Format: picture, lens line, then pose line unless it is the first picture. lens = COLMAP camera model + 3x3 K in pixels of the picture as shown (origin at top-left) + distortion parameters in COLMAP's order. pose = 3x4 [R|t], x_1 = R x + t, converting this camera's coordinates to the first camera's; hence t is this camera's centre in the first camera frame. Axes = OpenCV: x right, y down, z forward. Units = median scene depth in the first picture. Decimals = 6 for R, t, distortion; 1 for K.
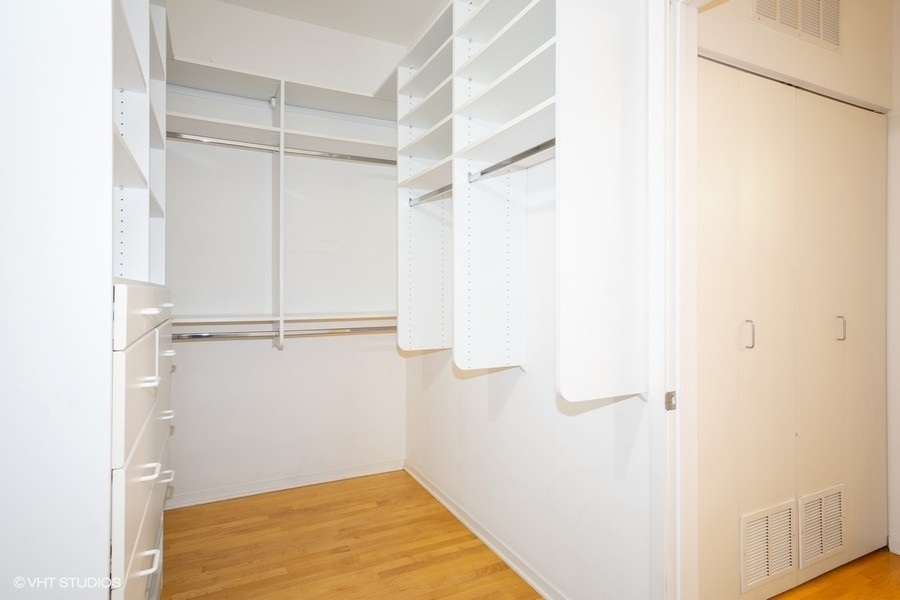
lens RADIAL K [[489.6, 0, 447.3], [0, 489.6, 289.0], [0, 0, 1]] dist [0.006632, 0.001794]
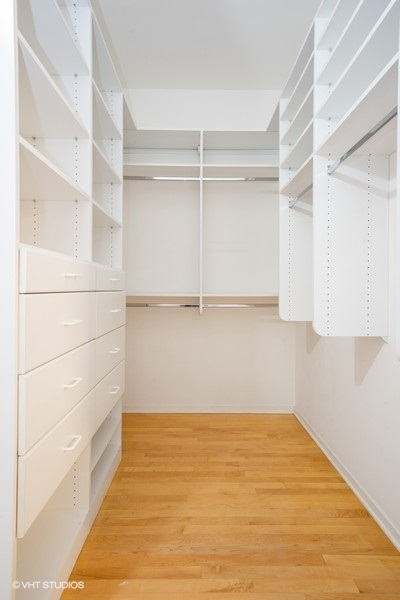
lens RADIAL K [[326.2, 0, 199.7], [0, 326.2, 291.1], [0, 0, 1]] dist [0.017149, 0.001481]
pose [[0.901561, 0.011040, -0.432512, 0.085355], [-0.005278, 0.999881, 0.014520, 0.033366], [0.432620, -0.010807, 0.901511, 0.131022]]
